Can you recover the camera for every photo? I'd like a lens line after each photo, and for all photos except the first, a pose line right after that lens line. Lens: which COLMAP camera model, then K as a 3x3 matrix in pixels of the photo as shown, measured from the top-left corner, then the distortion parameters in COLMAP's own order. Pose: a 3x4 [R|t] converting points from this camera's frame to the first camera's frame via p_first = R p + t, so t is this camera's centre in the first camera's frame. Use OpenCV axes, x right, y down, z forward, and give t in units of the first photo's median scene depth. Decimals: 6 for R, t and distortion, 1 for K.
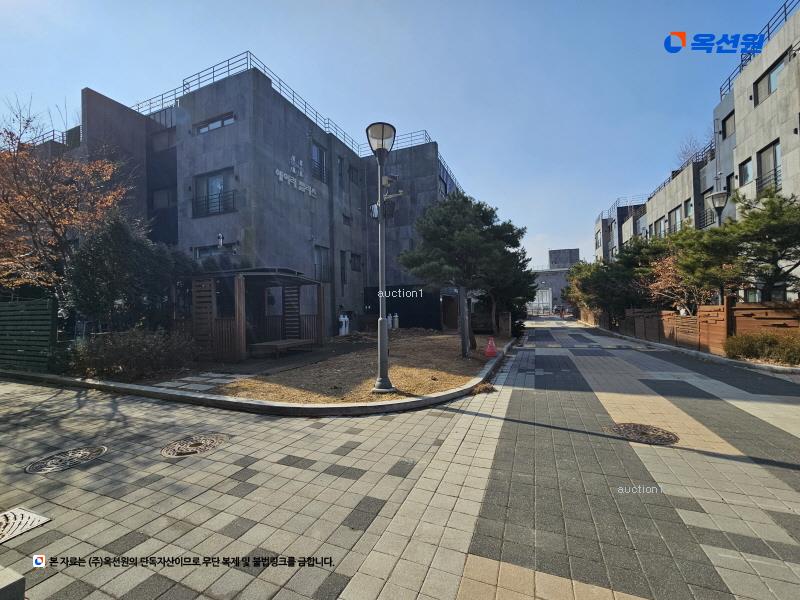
lens RADIAL K [[329.8, 0, 400.0], [0, 329.8, 300.0], [0, 0, 1]] dist [-0.000459, -0.000139]
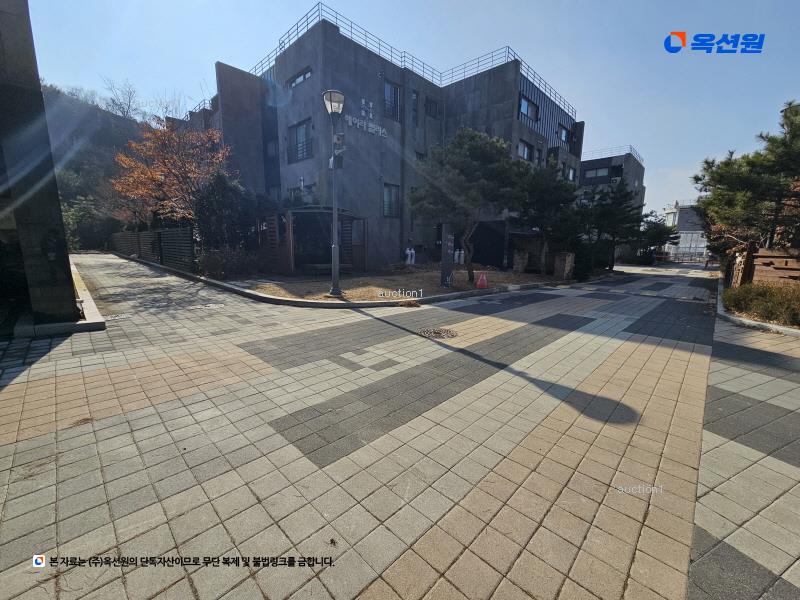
lens RADIAL K [[329.8, 0, 400.0], [0, 329.8, 300.0], [0, 0, 1]] dist [-0.000459, -0.000139]
pose [[0.927767, 0.100662, -0.359326, 0.267308], [-0.030286, 0.980065, 0.196358, -0.000481], [0.371928, -0.171292, 0.912321, -0.075286]]
